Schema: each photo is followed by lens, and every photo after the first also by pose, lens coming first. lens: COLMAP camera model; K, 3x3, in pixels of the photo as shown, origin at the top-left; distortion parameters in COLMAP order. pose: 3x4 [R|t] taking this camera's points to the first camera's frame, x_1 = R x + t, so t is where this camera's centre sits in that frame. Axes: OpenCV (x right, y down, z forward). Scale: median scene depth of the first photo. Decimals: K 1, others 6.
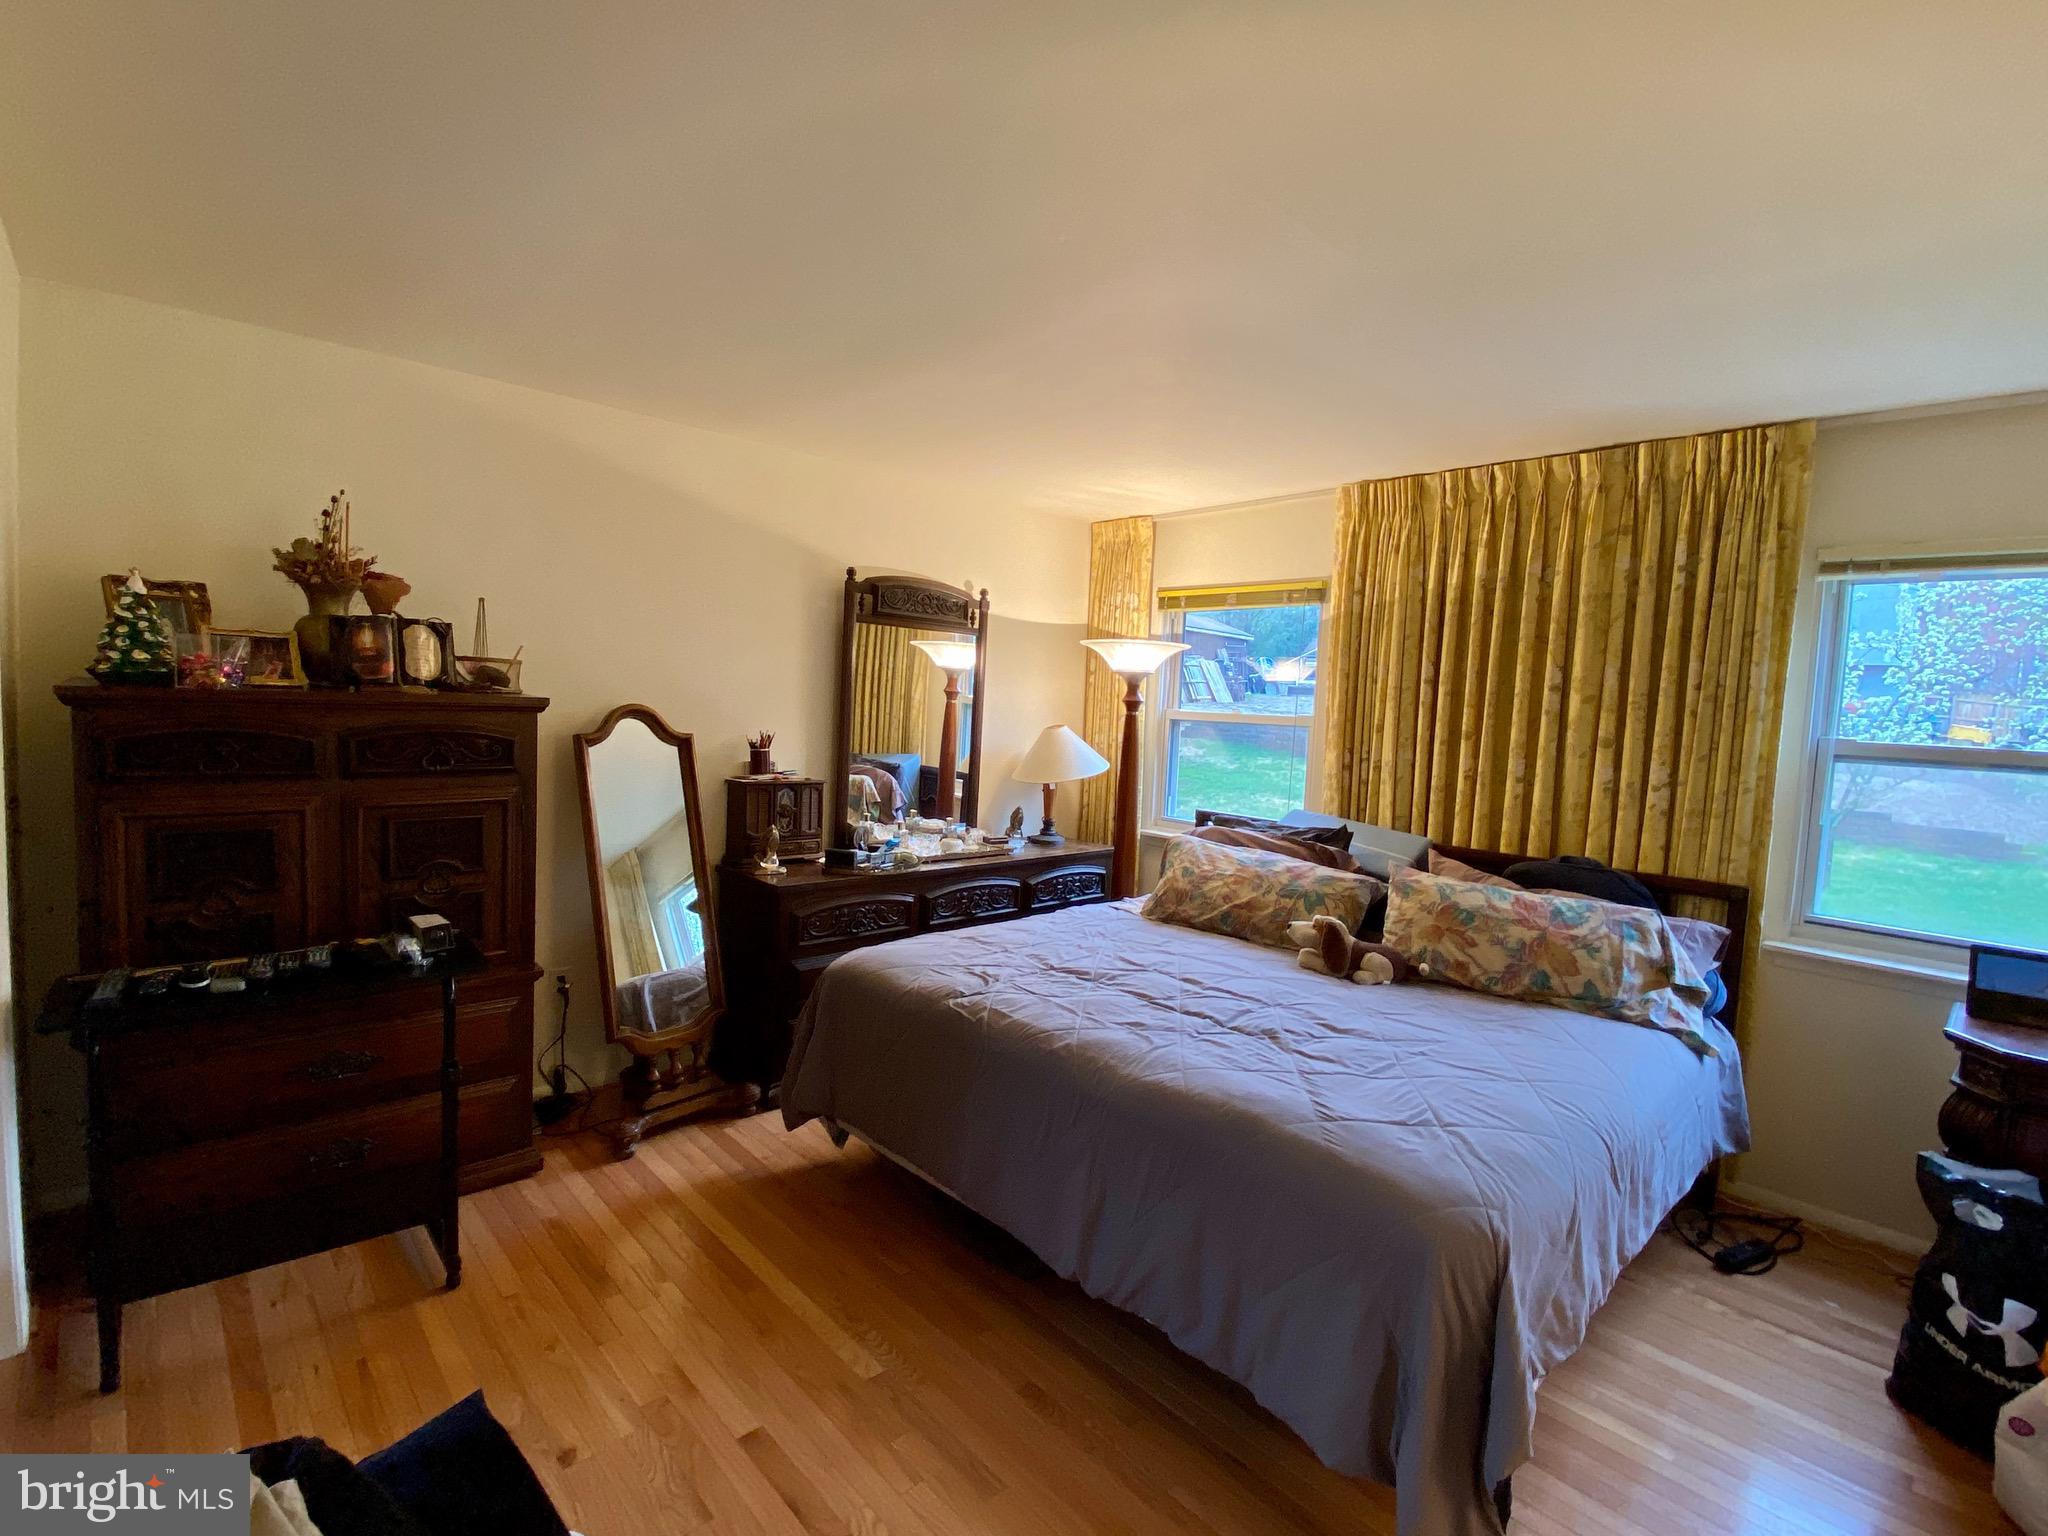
lens RADIAL K [[924.3, 0, 1024.0], [0, 924.3, 768.0], [0, 0, 1]] dist [0.030892, -0.048160]
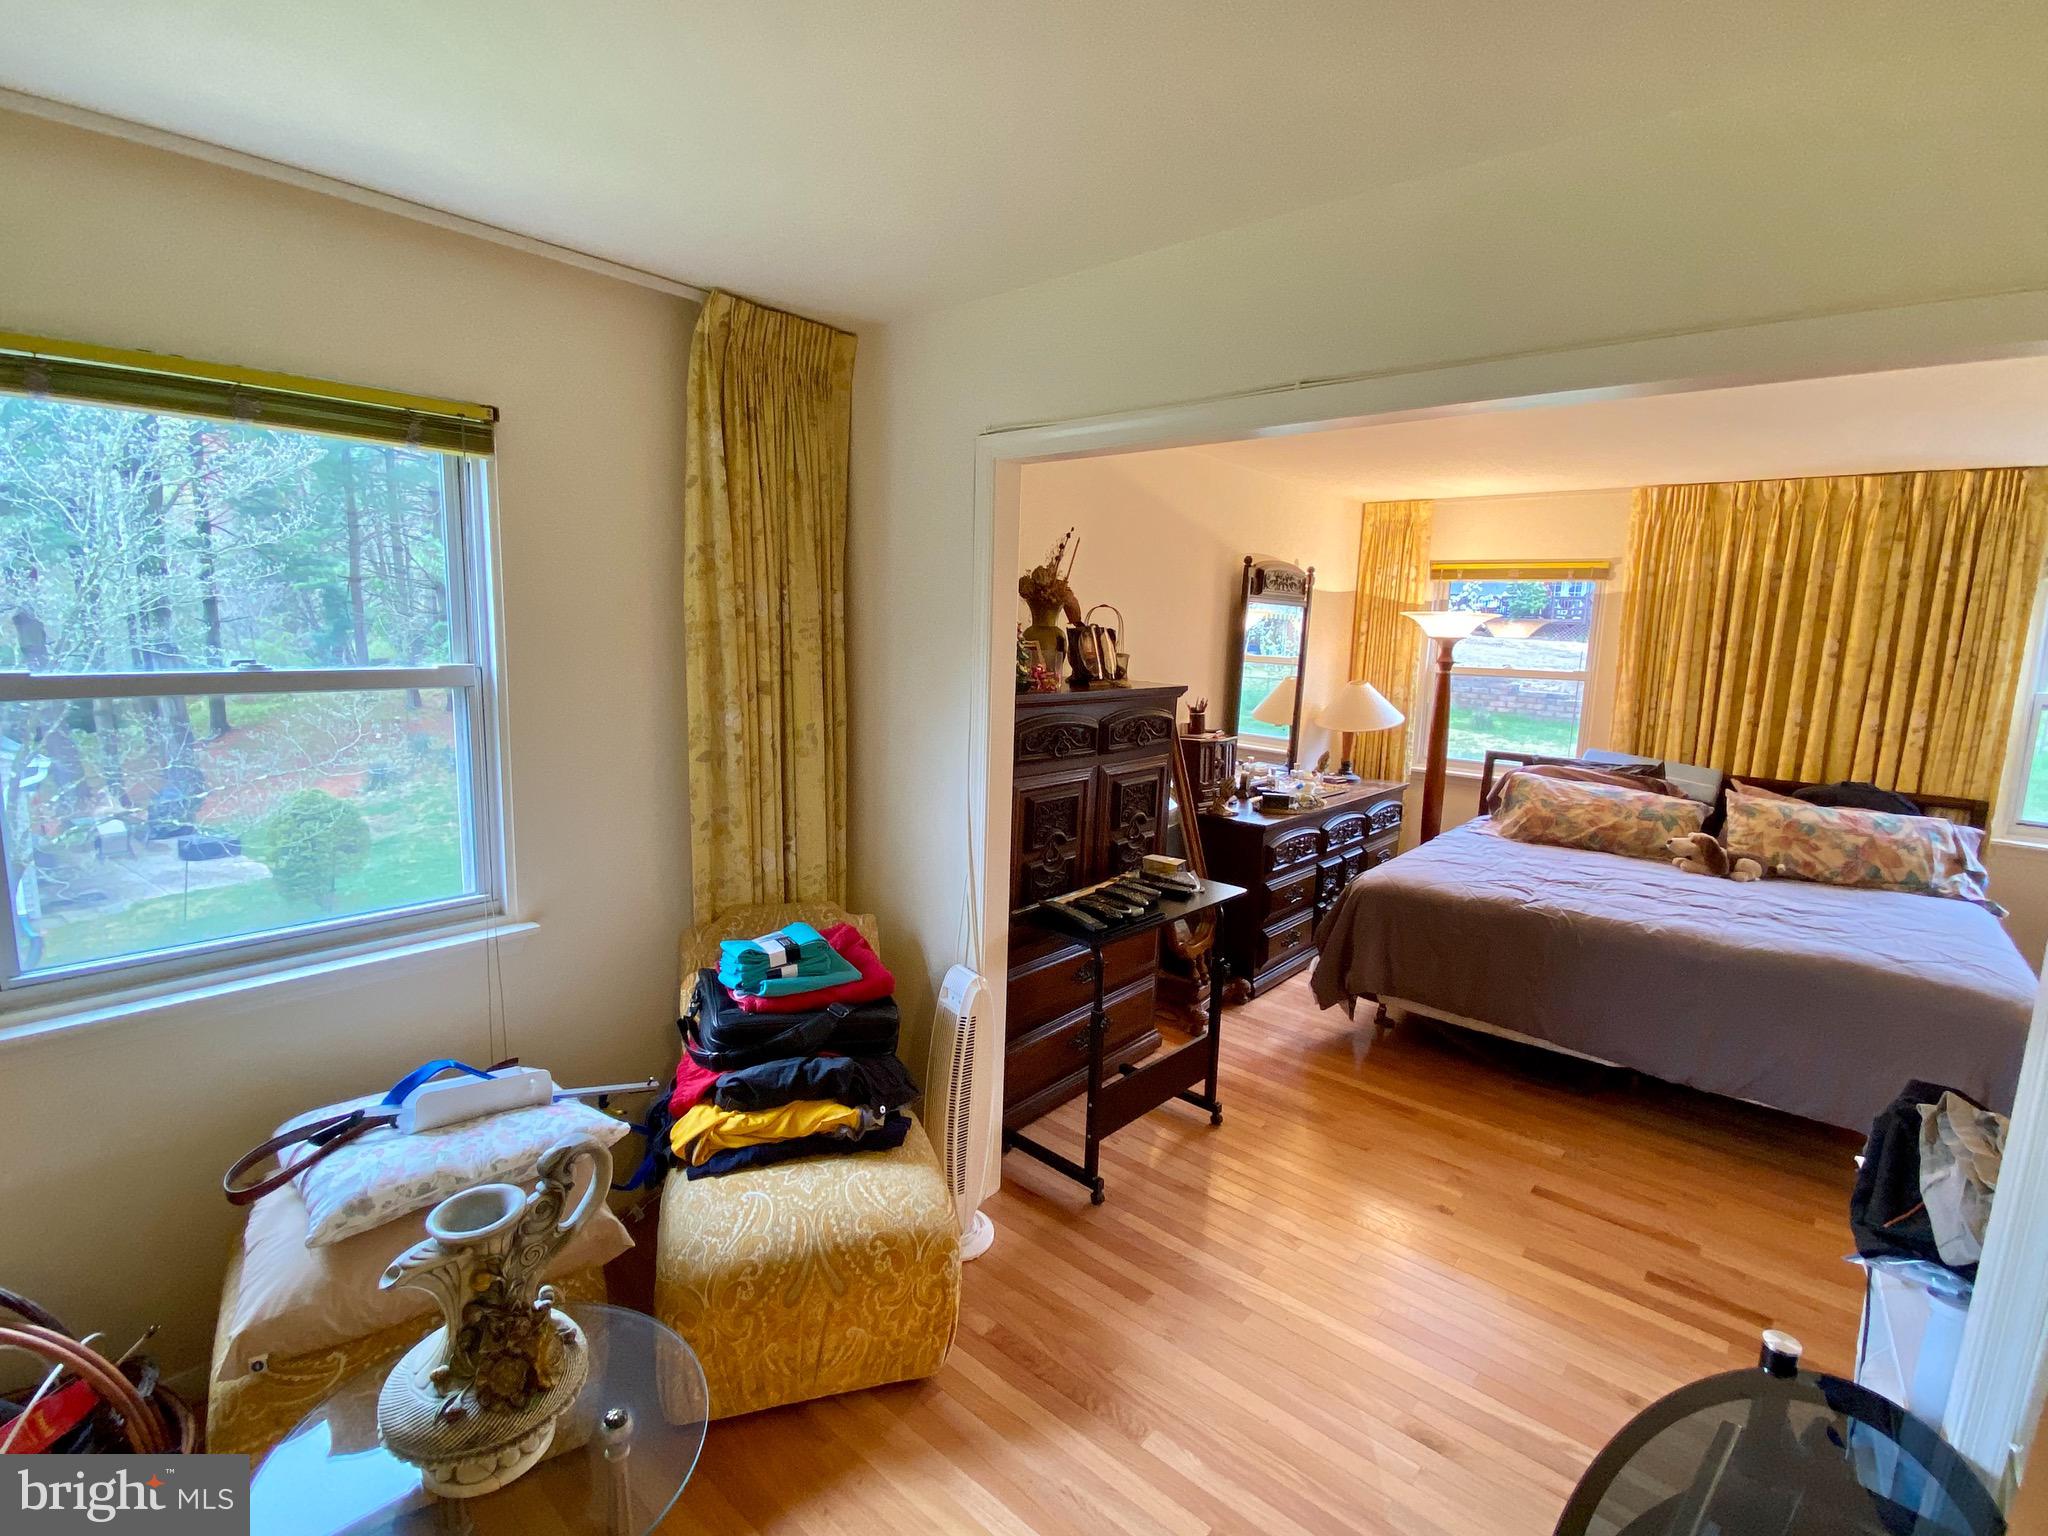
lens RADIAL K [[959.0, 0, 1015.0], [0, 959.0, 760.5], [0, 0, 1]] dist [0.038203, -0.030082]
pose [[0.991592, -0.030312, 0.125800, -0.810200], [0.020984, 0.996976, 0.074818, -0.068304], [-0.127687, -0.071549, 0.989230, -0.242807]]
